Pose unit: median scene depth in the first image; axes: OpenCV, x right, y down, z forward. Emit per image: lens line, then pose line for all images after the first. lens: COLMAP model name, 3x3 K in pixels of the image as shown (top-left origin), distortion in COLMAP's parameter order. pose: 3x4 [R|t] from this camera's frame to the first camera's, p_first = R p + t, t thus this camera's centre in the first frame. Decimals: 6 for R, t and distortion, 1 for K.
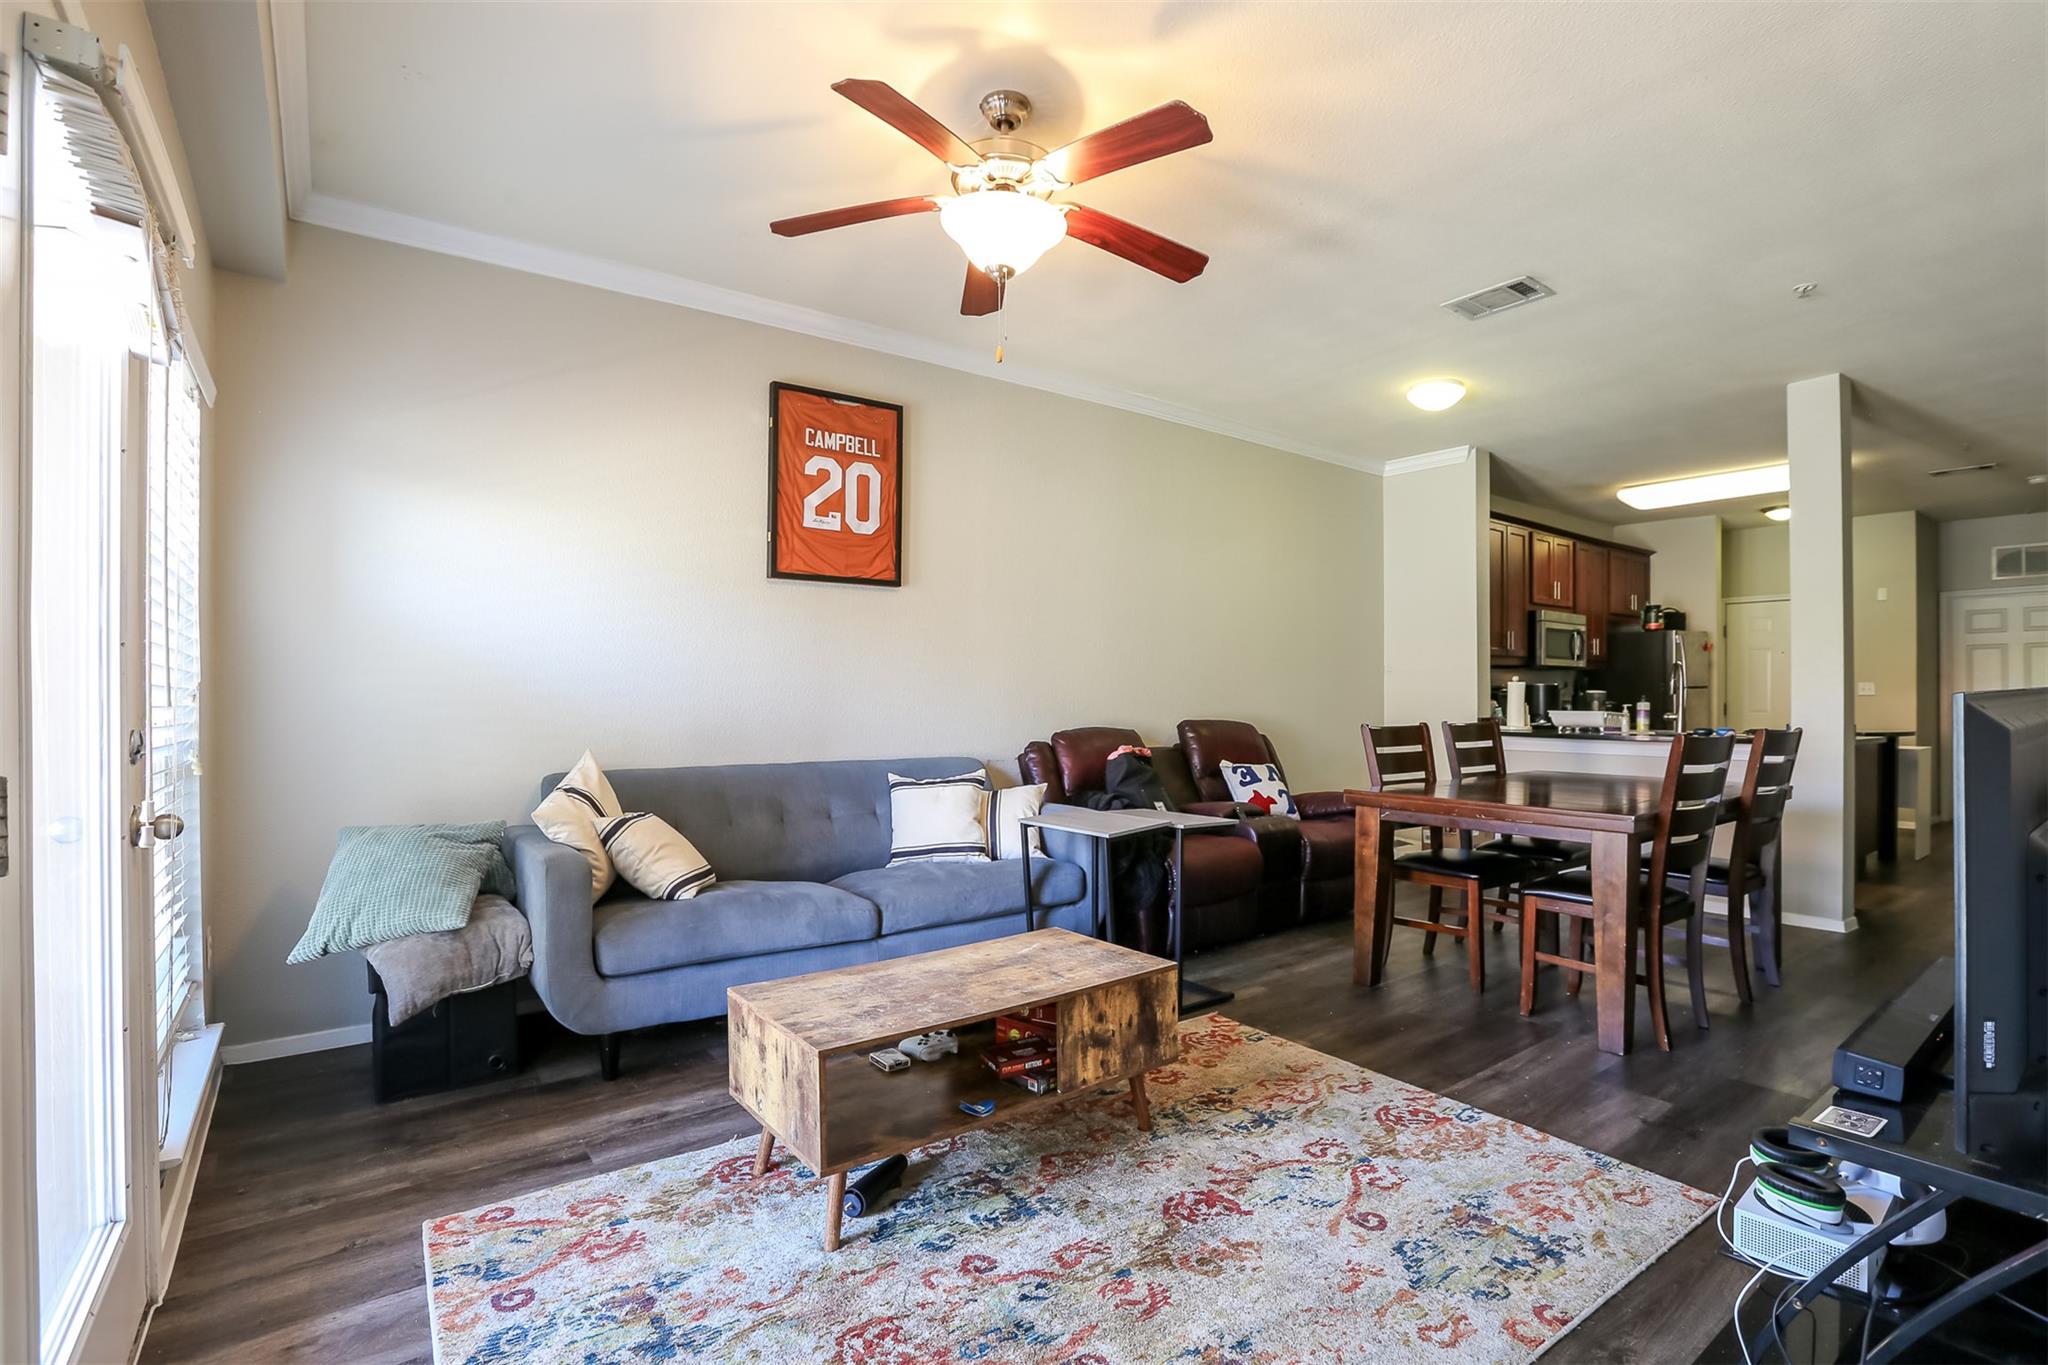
lens RADIAL K [[953.0, 0, 1037.8], [0, 953.0, 689.2], [0, 0, 1]] dist [-0.044870, 0.015205]
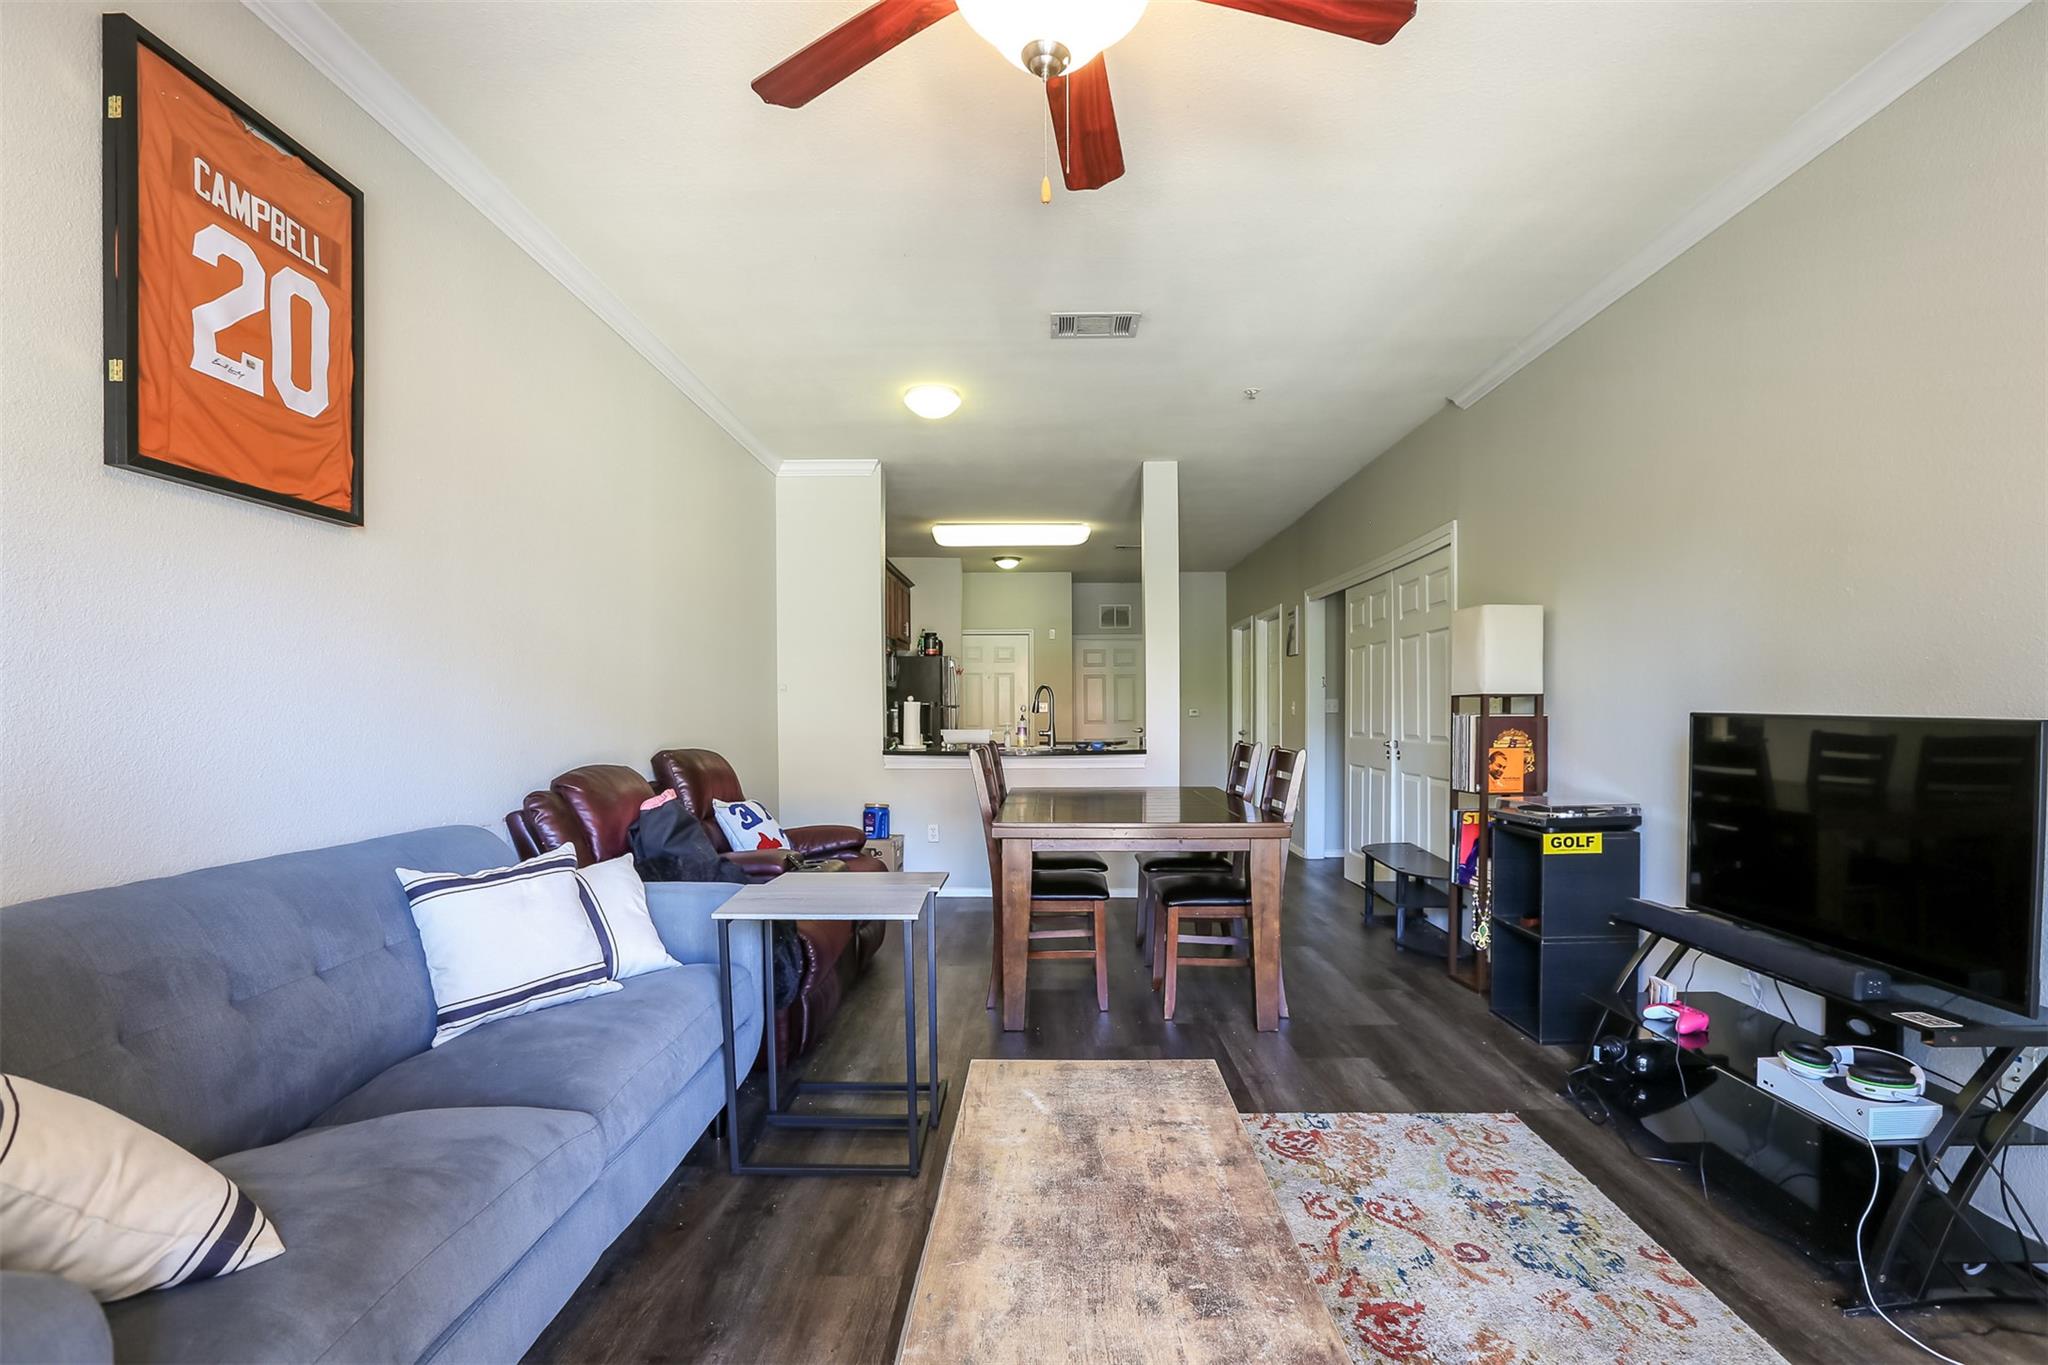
lens RADIAL K [[953.0, 0, 1025.0], [0, 953.0, 737.1], [0, 0, 1]] dist [-0.044870, 0.015205]
pose [[0.611730, -0.025570, 0.790653, -0.353114], [-0.002235, 0.999418, 0.034051, -0.007185], [-0.791063, -0.022597, 0.611317, 0.388941]]
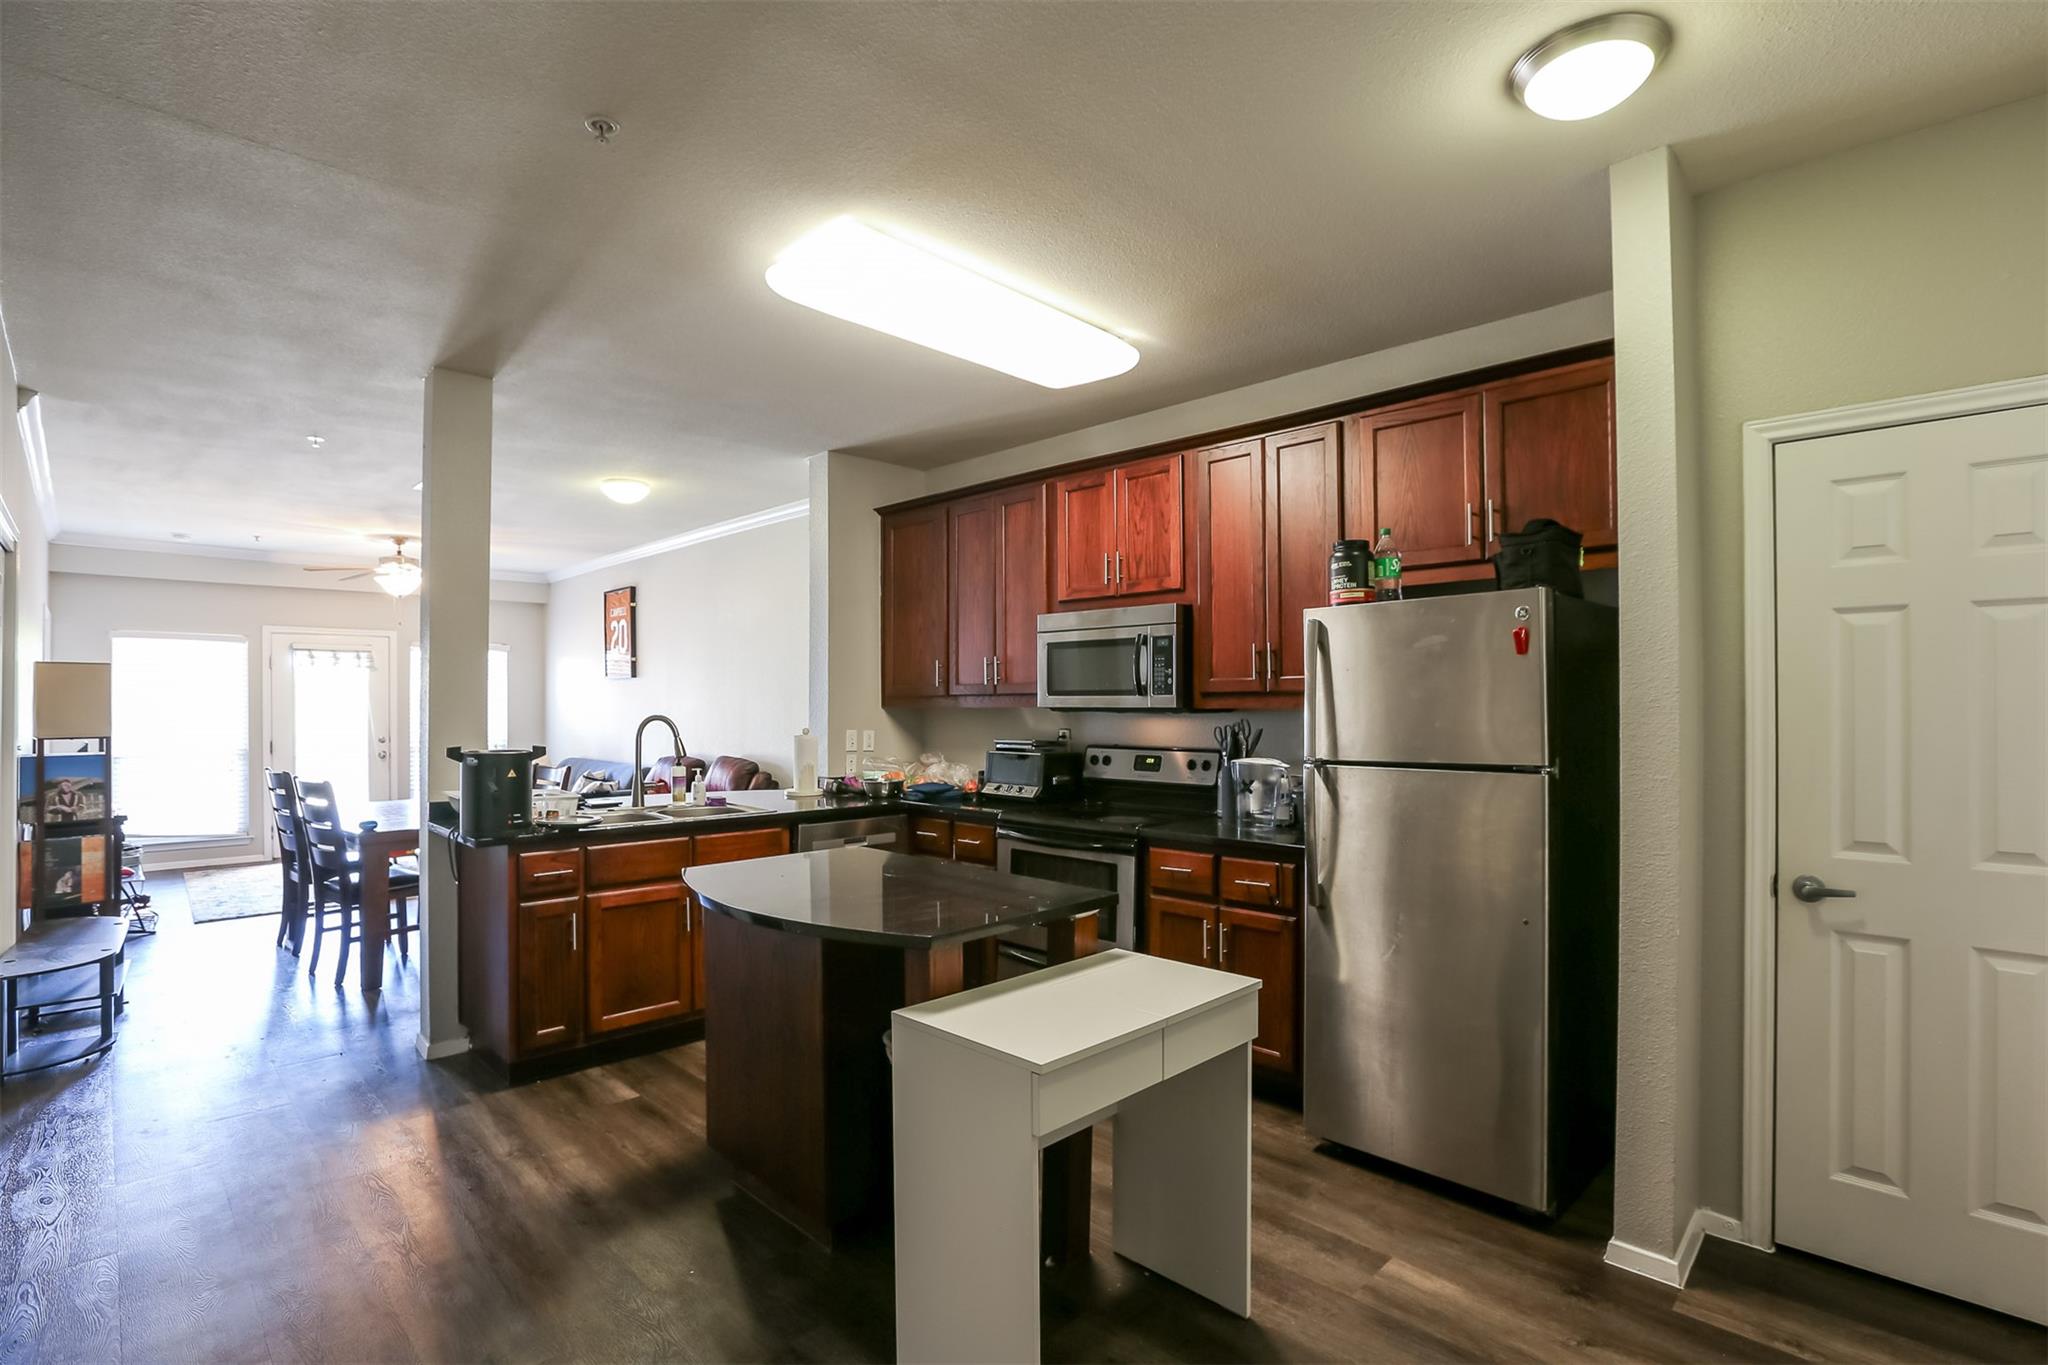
lens RADIAL K [[953.0, 0, 1033.5], [0, 953.0, 698.9], [0, 0, 1]] dist [-0.044870, 0.015205]
pose [[0.145027, -0.004605, -0.989417, 2.023599], [0.009526, 0.999949, -0.003257, -0.050451], [0.989382, -0.008952, 0.145063, 1.616099]]
